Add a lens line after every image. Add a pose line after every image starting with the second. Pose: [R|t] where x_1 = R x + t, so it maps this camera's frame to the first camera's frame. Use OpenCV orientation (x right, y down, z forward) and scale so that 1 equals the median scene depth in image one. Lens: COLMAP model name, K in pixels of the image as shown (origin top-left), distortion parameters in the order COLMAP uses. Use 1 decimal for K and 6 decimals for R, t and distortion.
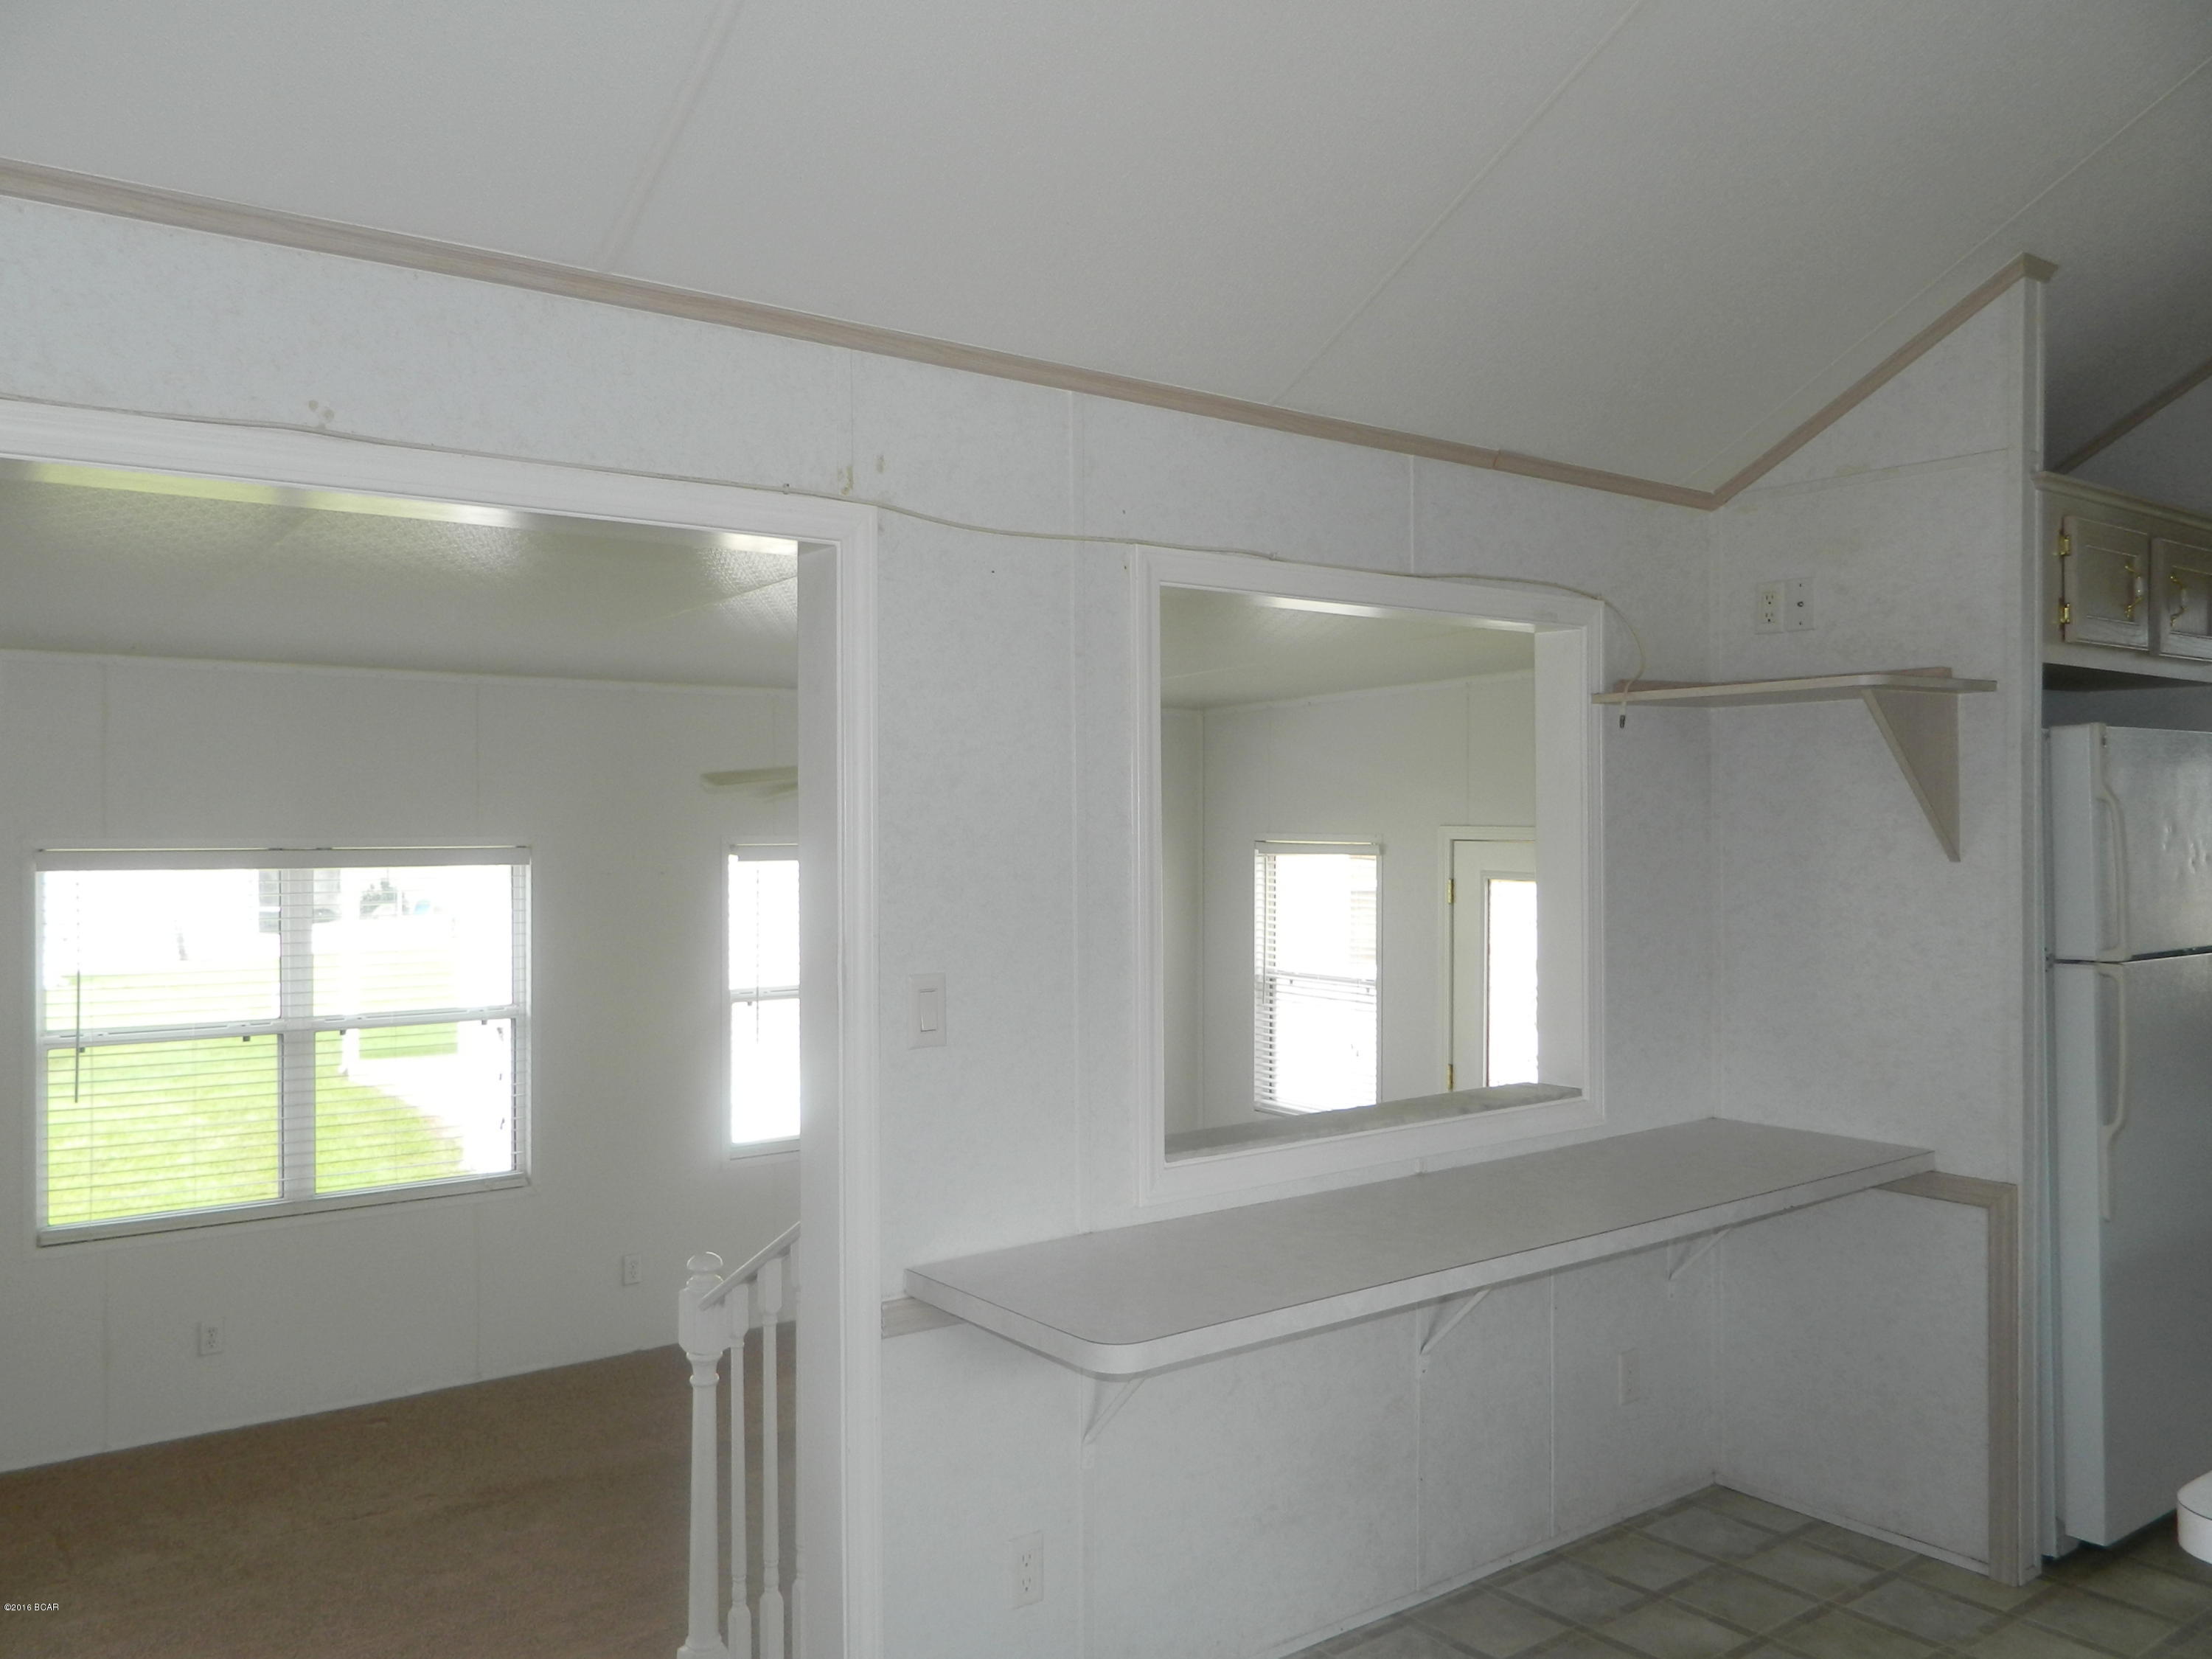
lens RADIAL K [[1700.4, 0, 1106.0], [0, 1700.4, 829.5], [0, 0, 1]] dist [0.004016, -0.004860]
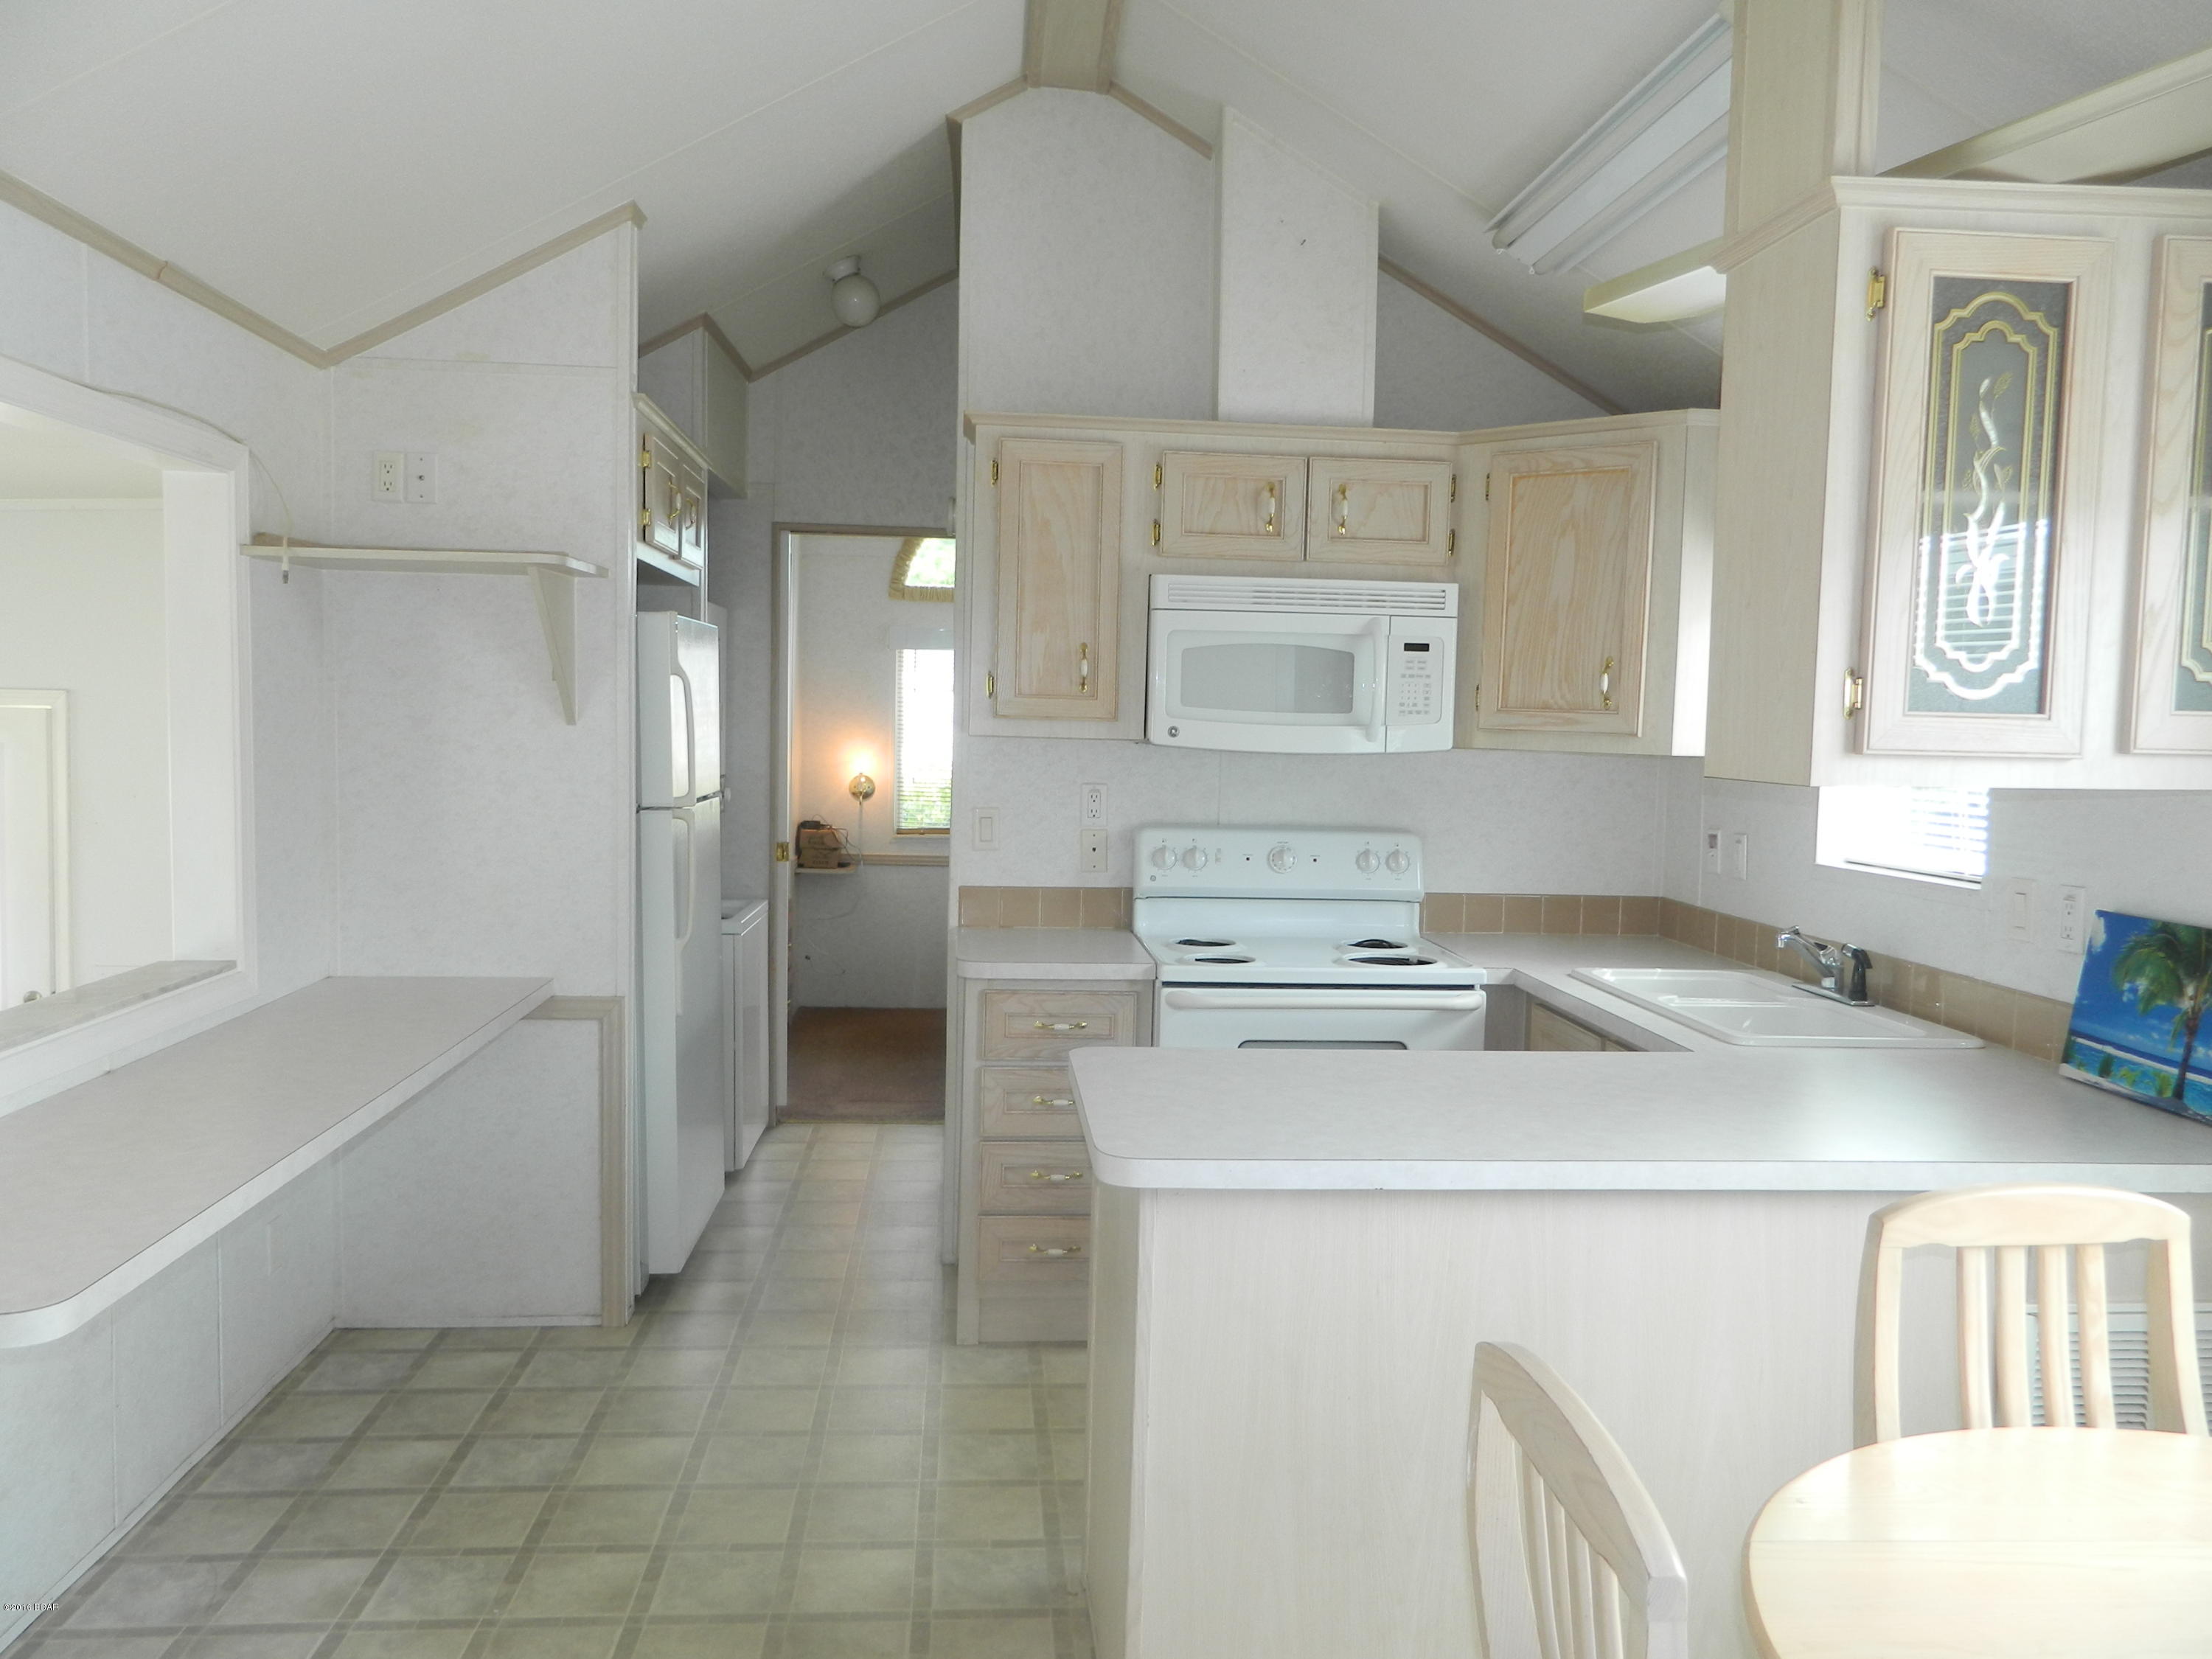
lens RADIAL K [[1627.8, 0, 1104.2], [0, 1627.8, 827.8], [0, 0, 1]] dist [-0.000092, -0.003593]
pose [[0.540906, -0.045552, 0.839849, -0.229612], [-0.019376, 0.997593, 0.066586, 0.007994], [-0.840860, -0.052290, 0.538721, 0.105324]]
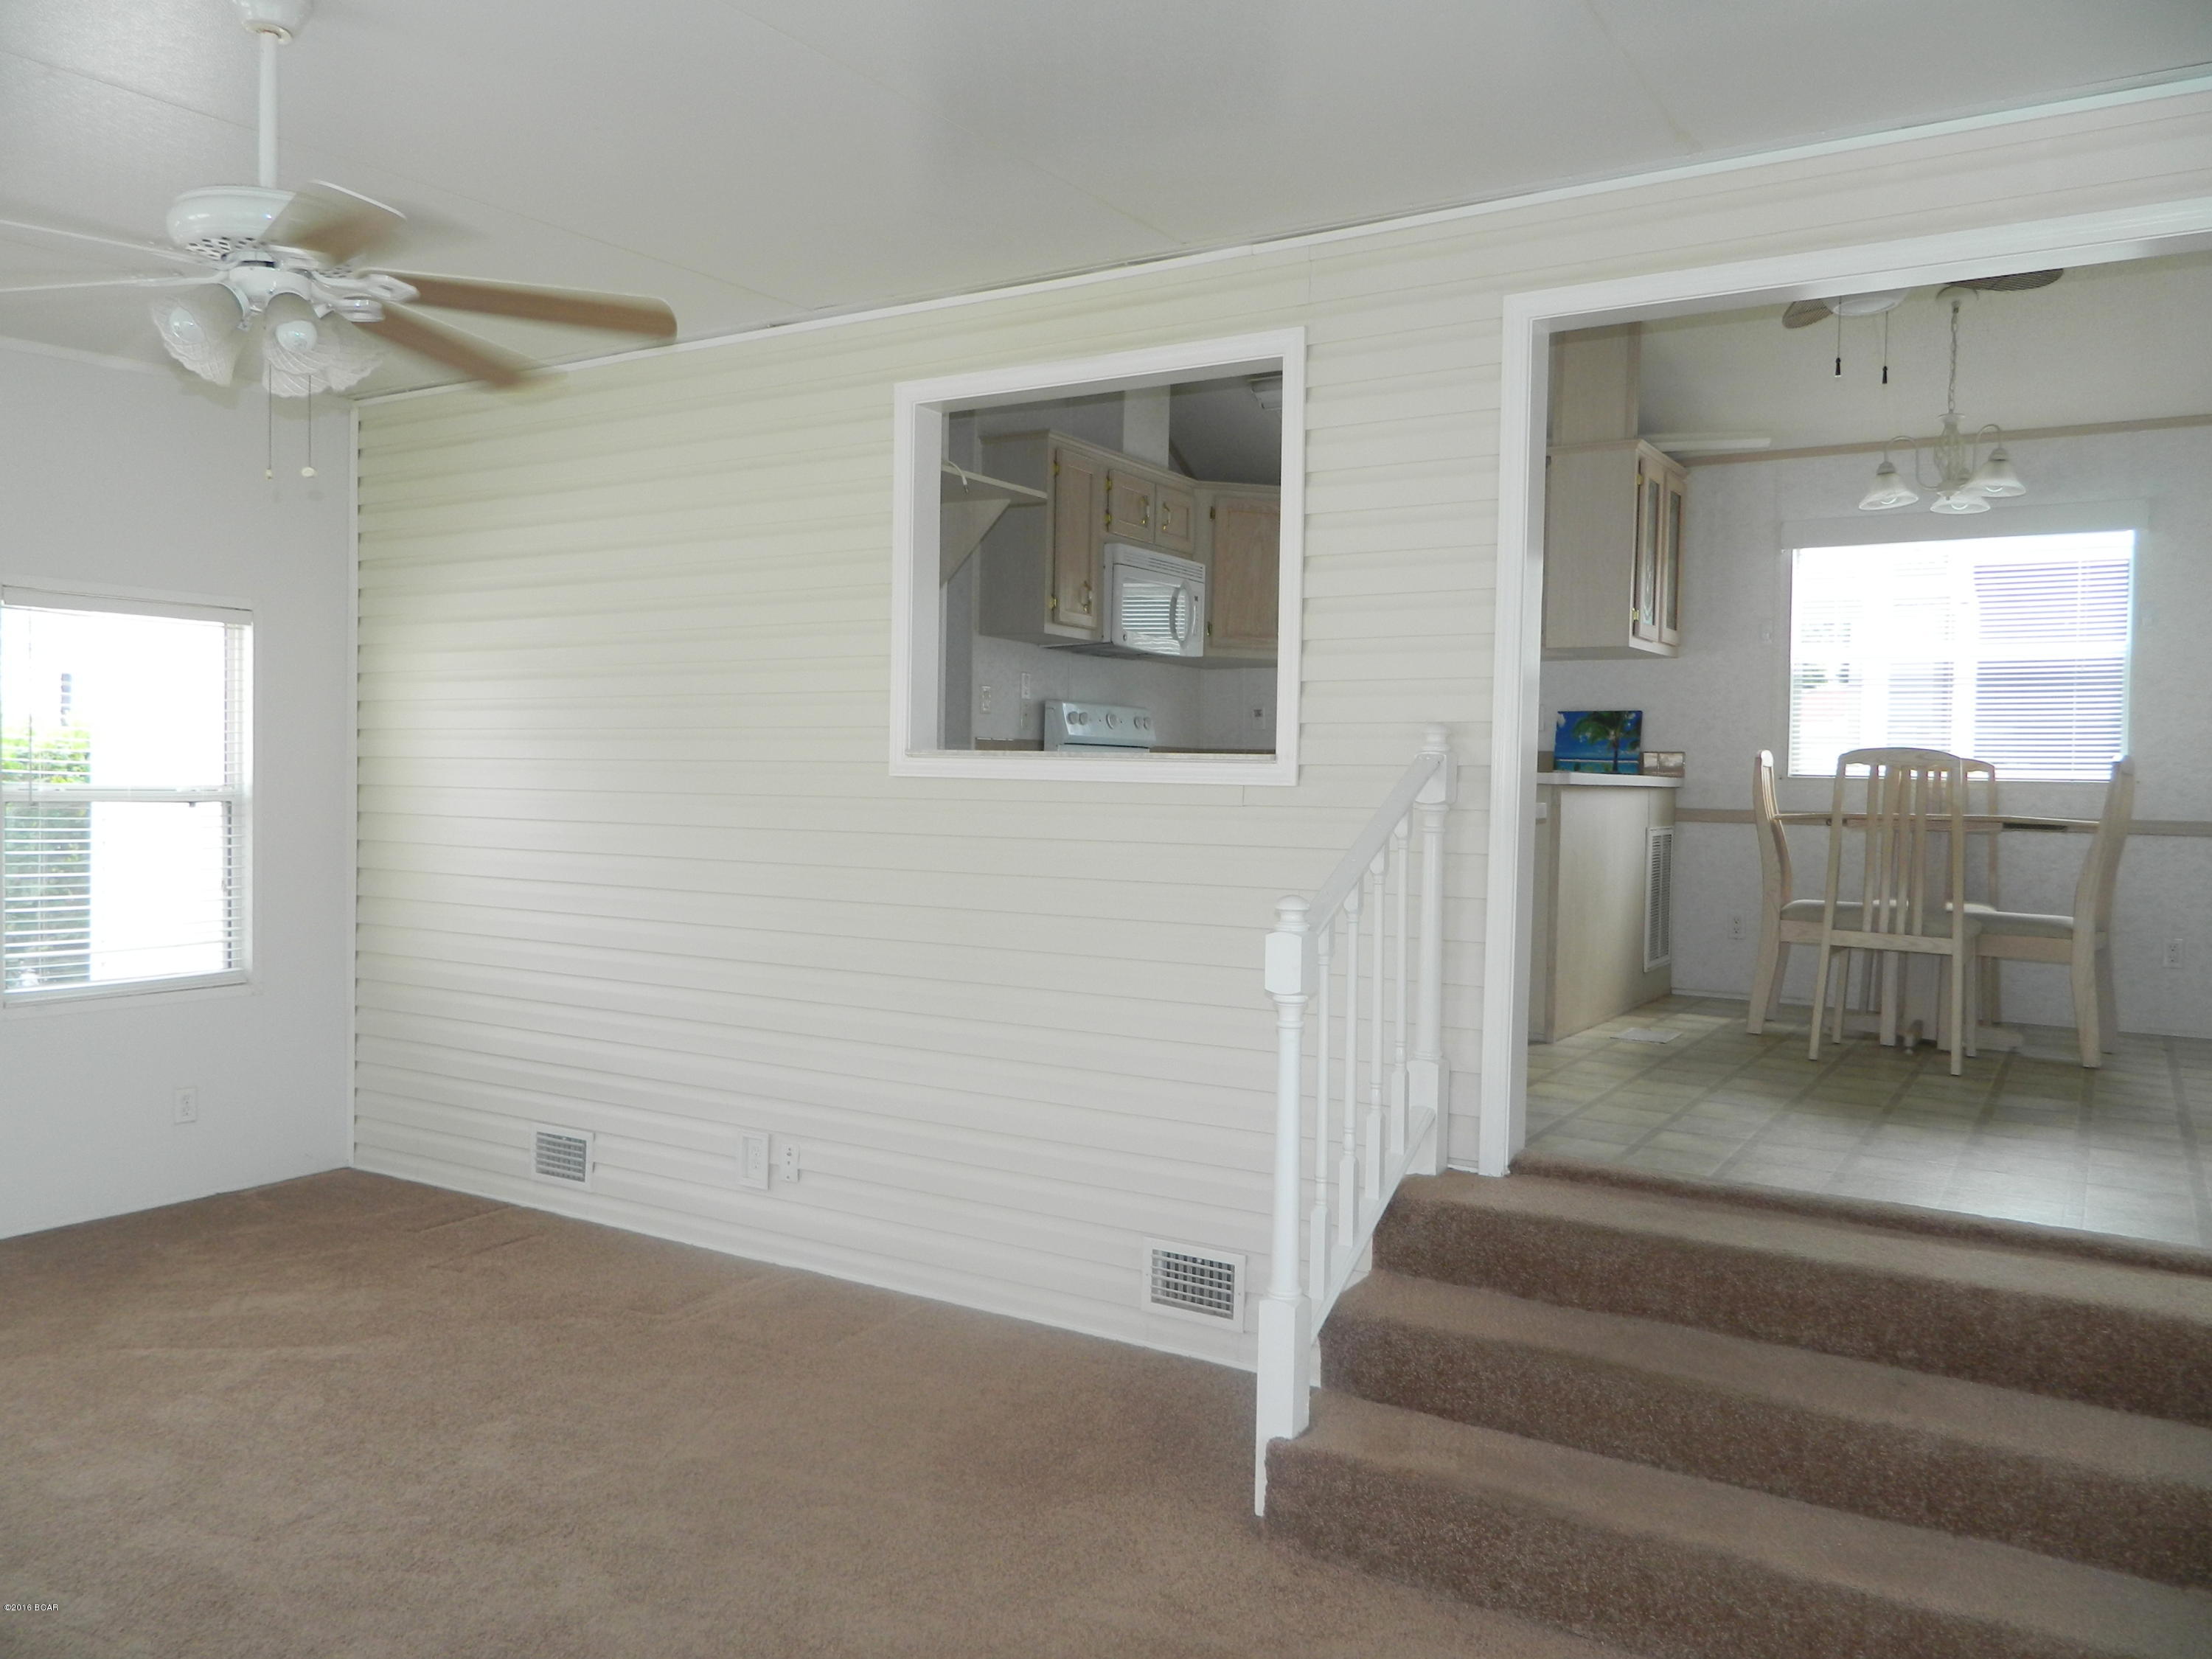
lens RADIAL K [[1627.8, 0, 1104.2], [0, 1627.8, 827.8], [0, 0, 1]] dist [-0.000092, -0.003593]
pose [[-0.355056, -0.037126, 0.934108, -1.039361], [-0.014256, 0.999310, 0.034299, 0.175531], [-0.934736, -0.001139, -0.355340, 1.393039]]
